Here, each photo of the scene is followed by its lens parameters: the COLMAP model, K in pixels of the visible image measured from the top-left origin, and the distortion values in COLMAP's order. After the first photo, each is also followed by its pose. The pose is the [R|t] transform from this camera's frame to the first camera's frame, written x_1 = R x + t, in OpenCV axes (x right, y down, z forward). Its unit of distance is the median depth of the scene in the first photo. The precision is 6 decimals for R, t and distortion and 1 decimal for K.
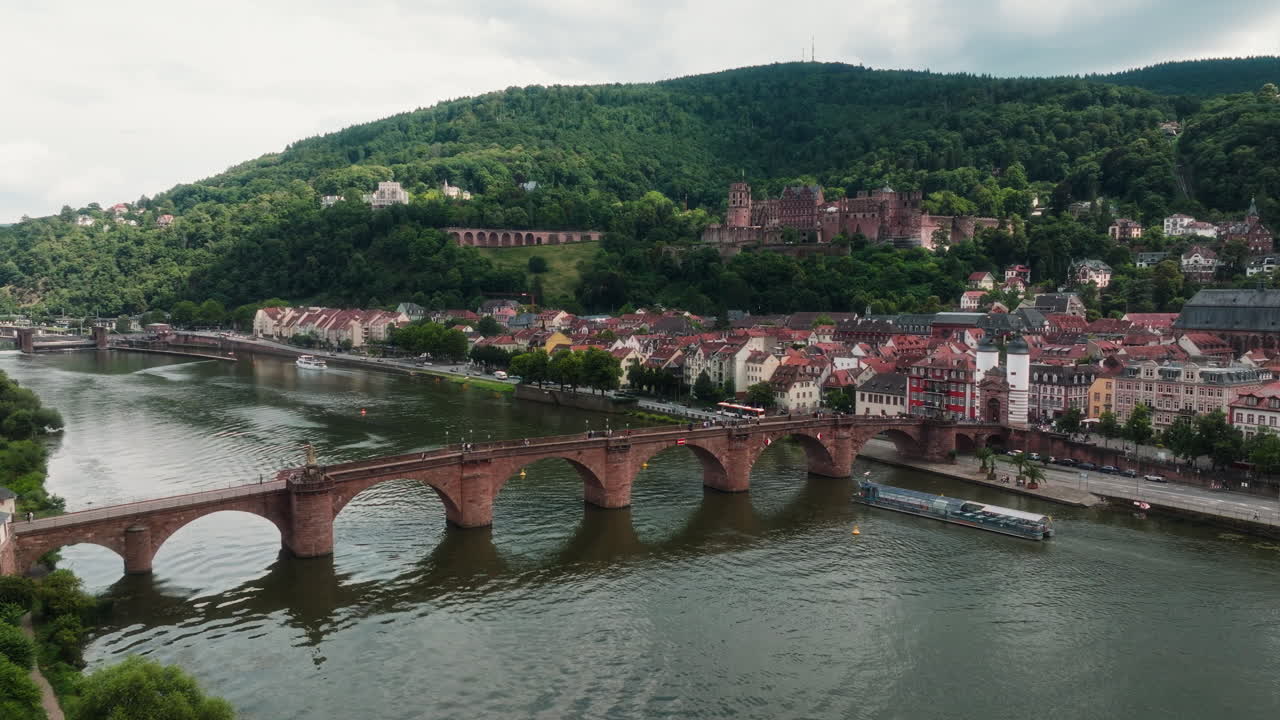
lens RADIAL K [[958.9, 0, 640.0], [0, 958.9, 360.0], [0, 0, 1]] dist [0.003931, 0.000888]
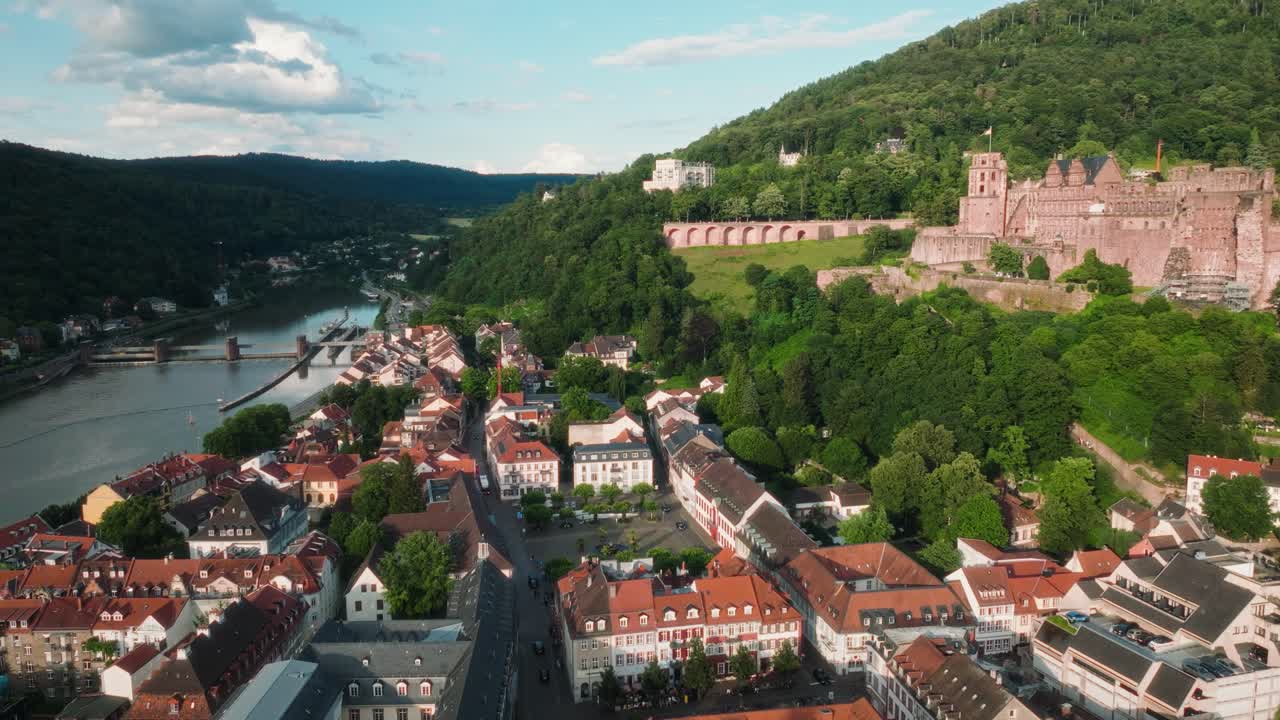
lens RADIAL K [[958.9, 0, 640.0], [0, 958.9, 360.0], [0, 0, 1]] dist [0.003931, 0.000888]
pose [[0.731543, 0.096388, -0.674948, 0.395317], [-0.044269, 0.994582, 0.094053, -0.123918], [0.680357, -0.038925, 0.731846, 0.511128]]
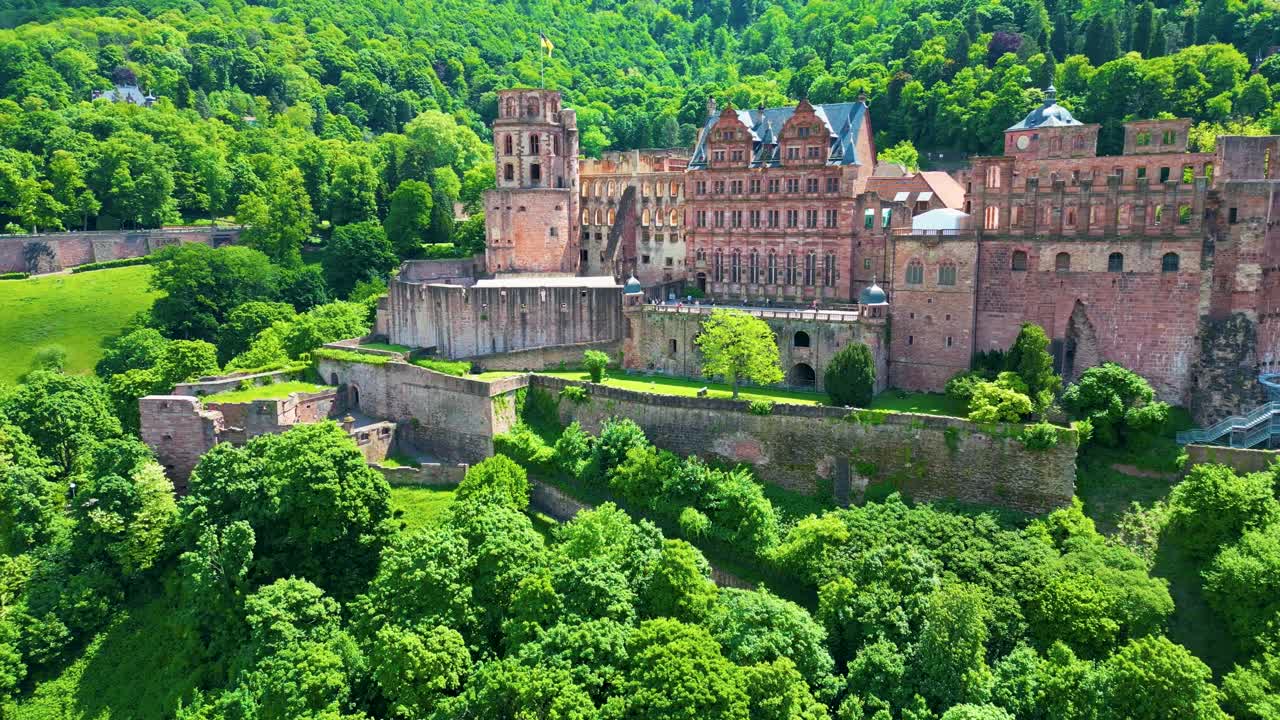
lens RADIAL K [[937.6, 0, 643.6], [0, 937.6, 359.0], [0, 0, 1]] dist [0.089836, -0.093913]
pose [[0.997239, -0.020302, 0.071434, 0.130438], [0.013765, 0.995770, 0.090843, -0.157210], [-0.072976, -0.089609, 0.993300, 0.855360]]
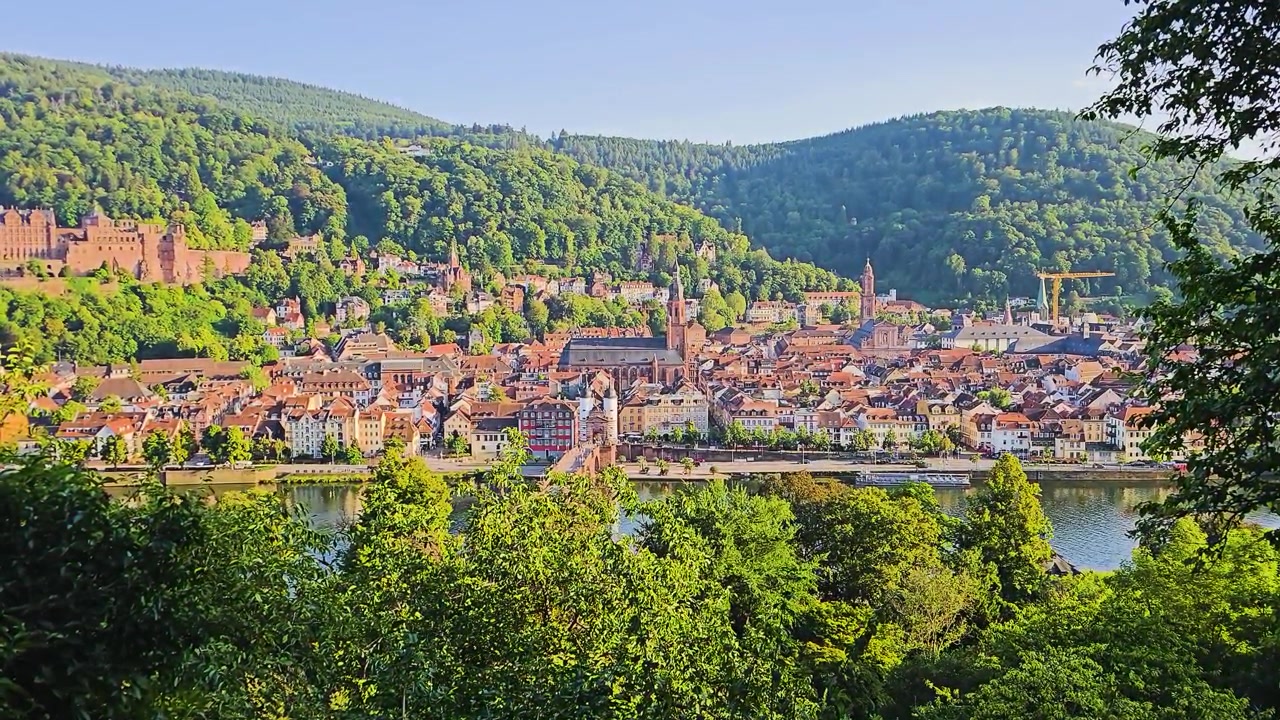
lens RADIAL K [[1085.4, 0, 659.1], [0, 1085.4, 359.6], [0, 0, 1]] dist [0.001541, -0.006515]
pose [[0.557922, -0.064188, 0.827408, -0.374352], [0.066275, 0.997266, 0.032676, -0.044102], [-0.827243, 0.036606, 0.560651, -0.024787]]
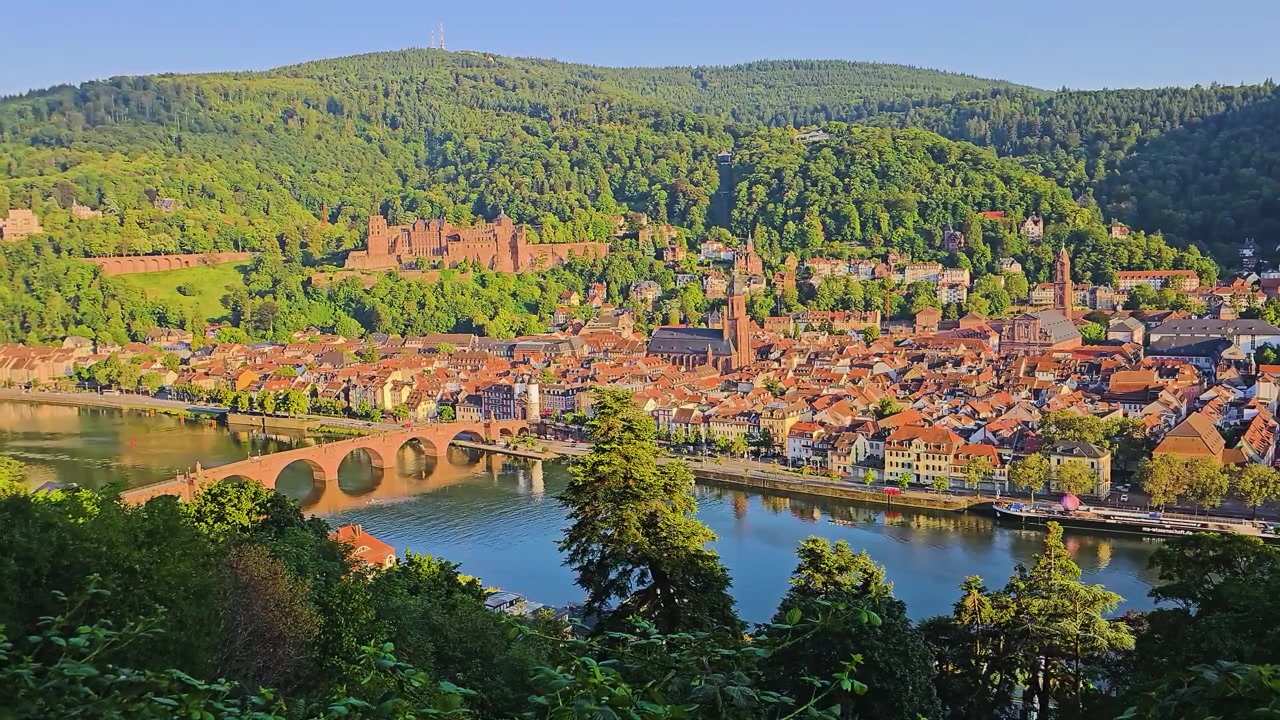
lens RADIAL K [[1085.4, 0, 659.1], [0, 1085.4, 359.6], [0, 0, 1]] dist [0.001541, -0.006515]
pose [[0.937778, -0.062845, 0.341501, -0.041204], [0.053761, 0.997904, 0.036010, -0.044159], [-0.343048, -0.015410, 0.939191, -0.418215]]
